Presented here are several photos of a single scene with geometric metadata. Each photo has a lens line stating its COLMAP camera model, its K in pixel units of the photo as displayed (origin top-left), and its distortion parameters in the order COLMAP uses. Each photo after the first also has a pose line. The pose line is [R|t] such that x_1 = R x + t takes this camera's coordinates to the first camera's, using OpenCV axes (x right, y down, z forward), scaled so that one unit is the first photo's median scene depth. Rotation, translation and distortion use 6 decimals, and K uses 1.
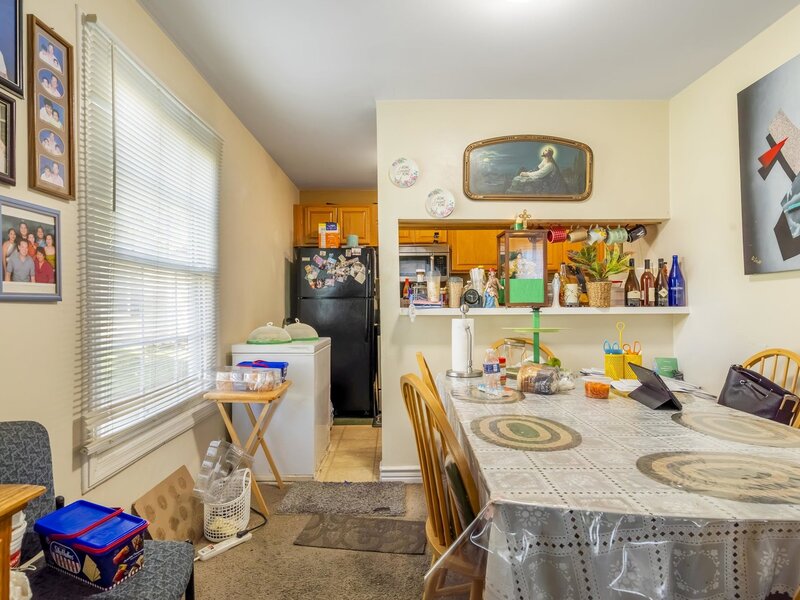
lens RADIAL K [[457.3, 0, 396.5], [0, 457.3, 298.5], [0, 0, 1]] dist [0.003265, 0.000623]
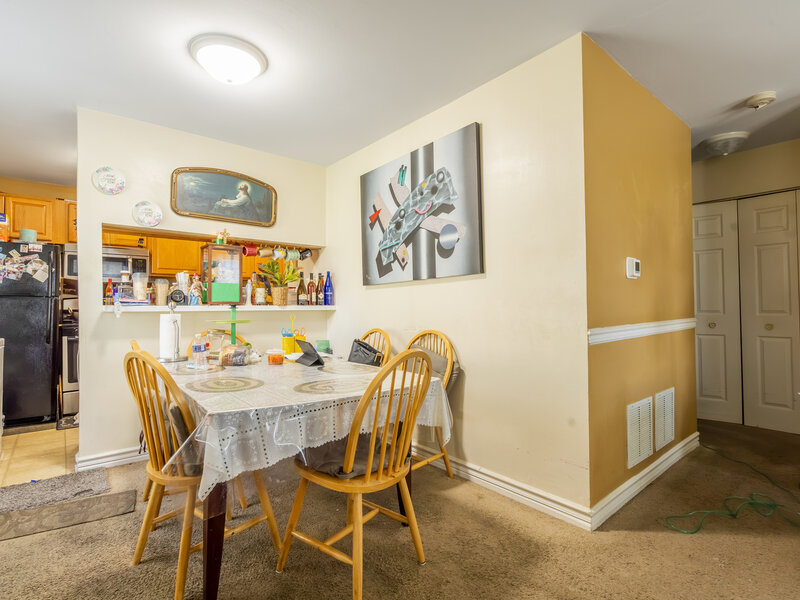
lens RADIAL K [[403.5, 0, 396.3], [0, 403.5, 298.6], [0, 0, 1]] dist [-0.002182, 0.000564]
pose [[0.773076, 0.014999, 0.634136, -0.060584], [-0.007349, 0.999865, -0.014690, 0.013299], [-0.634271, 0.006697, 0.773082, -0.171403]]
